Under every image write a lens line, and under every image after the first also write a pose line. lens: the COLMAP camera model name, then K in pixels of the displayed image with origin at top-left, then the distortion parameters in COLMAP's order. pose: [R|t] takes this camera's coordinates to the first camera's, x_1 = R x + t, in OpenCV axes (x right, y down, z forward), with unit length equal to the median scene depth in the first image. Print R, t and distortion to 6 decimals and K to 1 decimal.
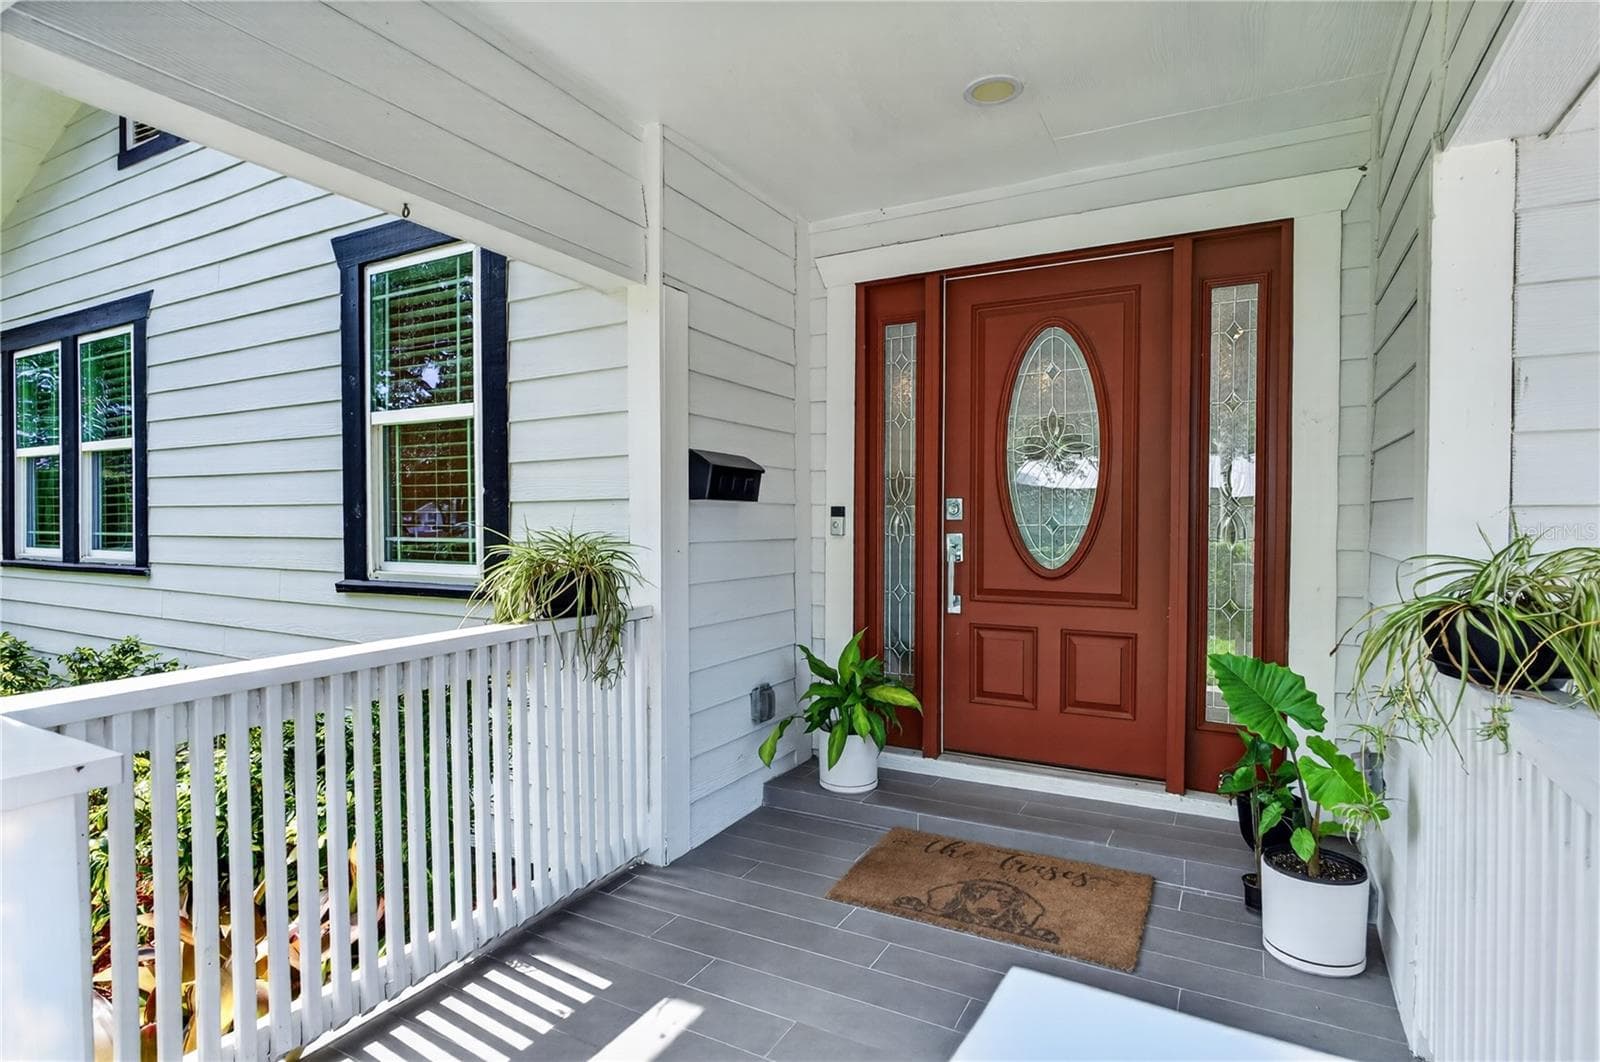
lens RADIAL K [[795.9, 0, 800.0], [0, 795.9, 531.0], [0, 0, 1]] dist [-0.001736, -0.000380]
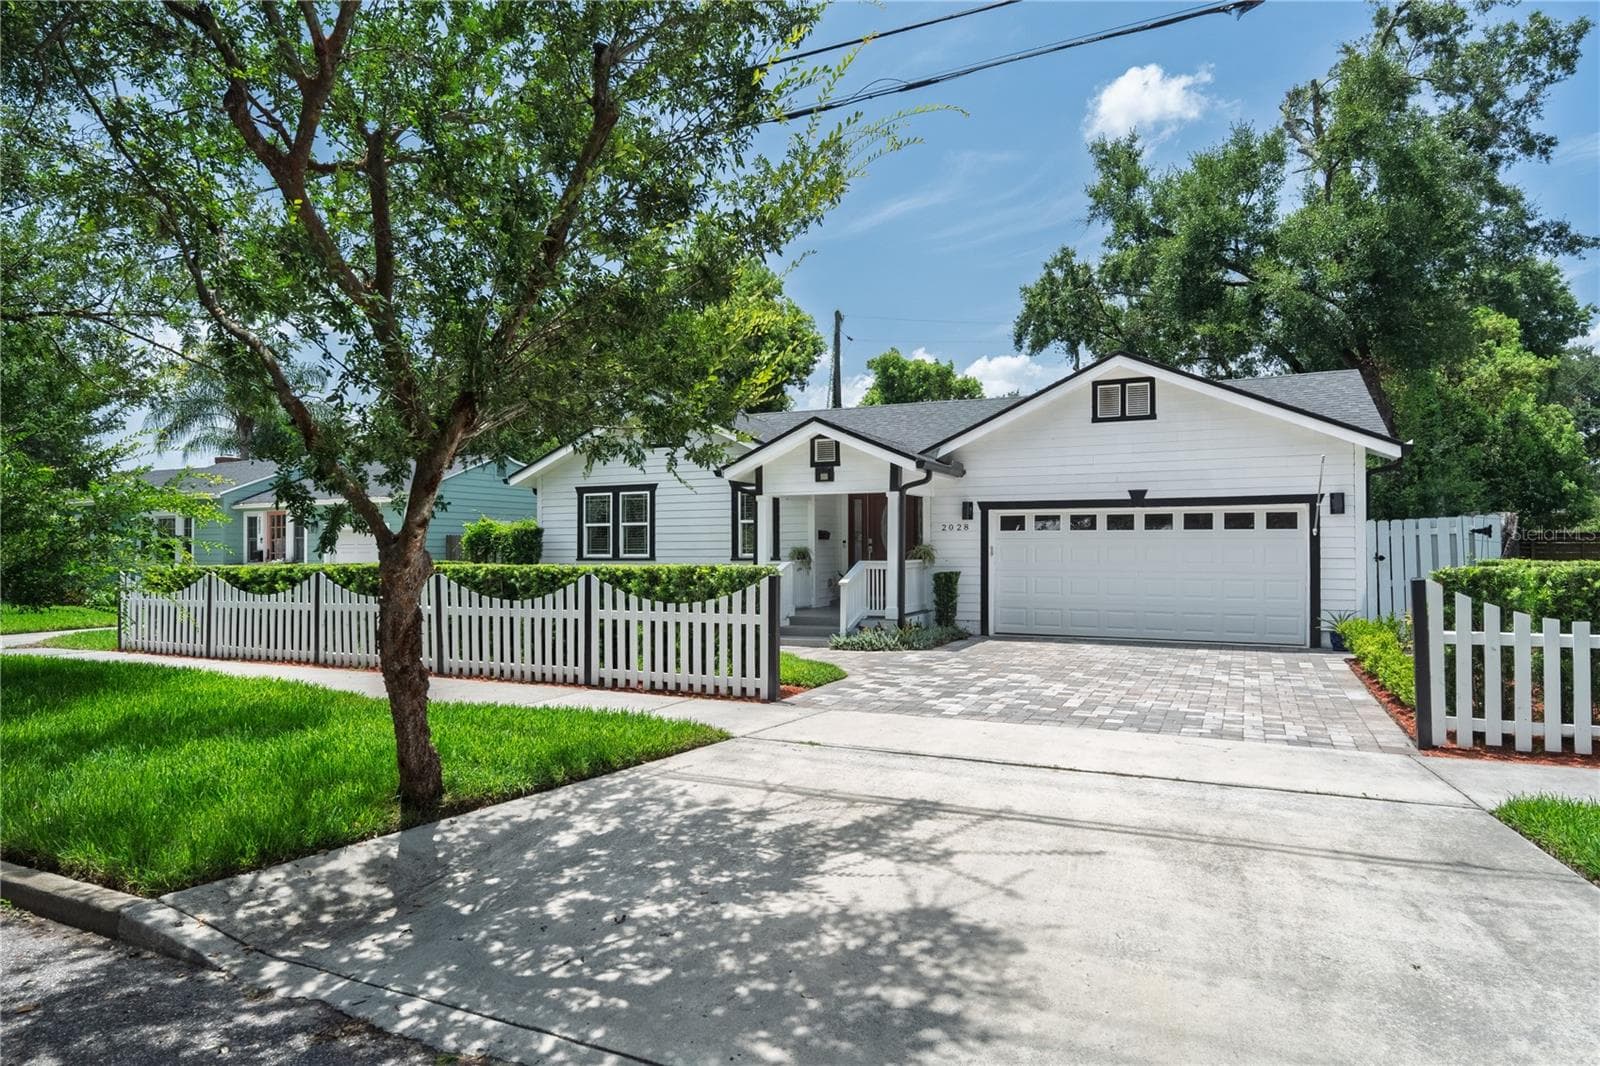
lens RADIAL K [[795.9, 0, 800.0], [0, 795.9, 533.0], [0, 0, 1]] dist [-0.001736, -0.000380]
pose [[0.998913, -0.005583, 0.046286, -0.409389], [0.007188, 0.999376, -0.034578, 0.079898], [-0.046064, 0.034873, 0.998330, -3.459423]]
